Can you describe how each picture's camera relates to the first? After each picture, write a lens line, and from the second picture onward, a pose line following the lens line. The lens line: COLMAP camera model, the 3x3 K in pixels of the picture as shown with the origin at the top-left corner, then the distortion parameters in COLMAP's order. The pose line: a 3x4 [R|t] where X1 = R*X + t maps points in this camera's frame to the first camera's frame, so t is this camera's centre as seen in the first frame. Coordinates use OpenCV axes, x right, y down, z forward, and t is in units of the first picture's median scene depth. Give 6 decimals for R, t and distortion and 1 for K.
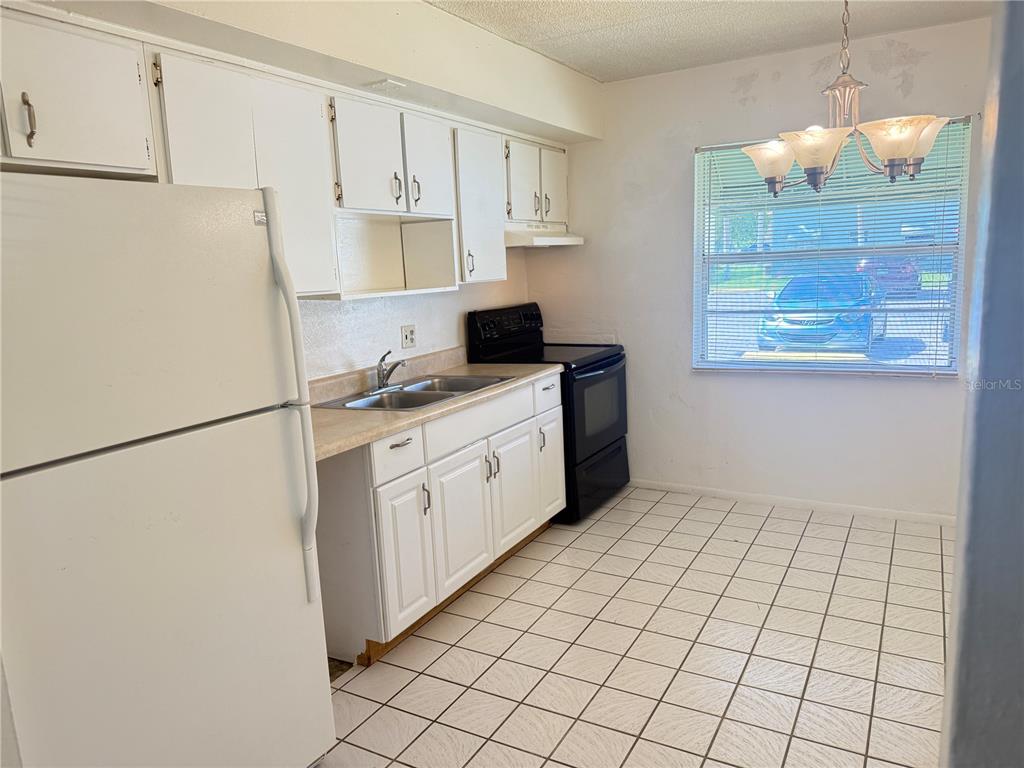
lens RADIAL K [[707.4, 0, 513.2], [0, 707.4, 390.0], [0, 0, 1]] dist [0.087239, -0.122152]
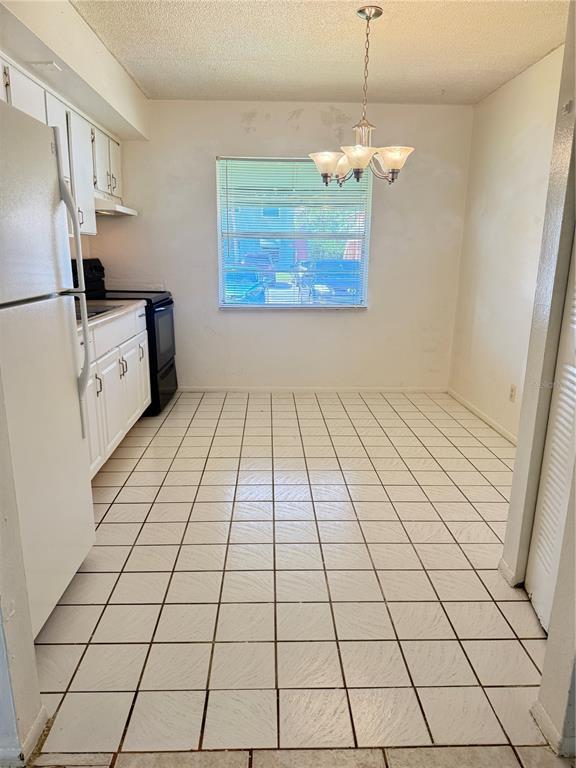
lens RADIAL K [[530.6, 0, 288.0], [0, 530.6, 384.0], [0, 0, 1]] dist [0.087239, -0.122152]
pose [[0.854298, -0.073045, 0.514625, -0.238792], [0.045447, 0.996782, 0.066039, 0.069966], [-0.517793, -0.033029, 0.854868, -0.051505]]
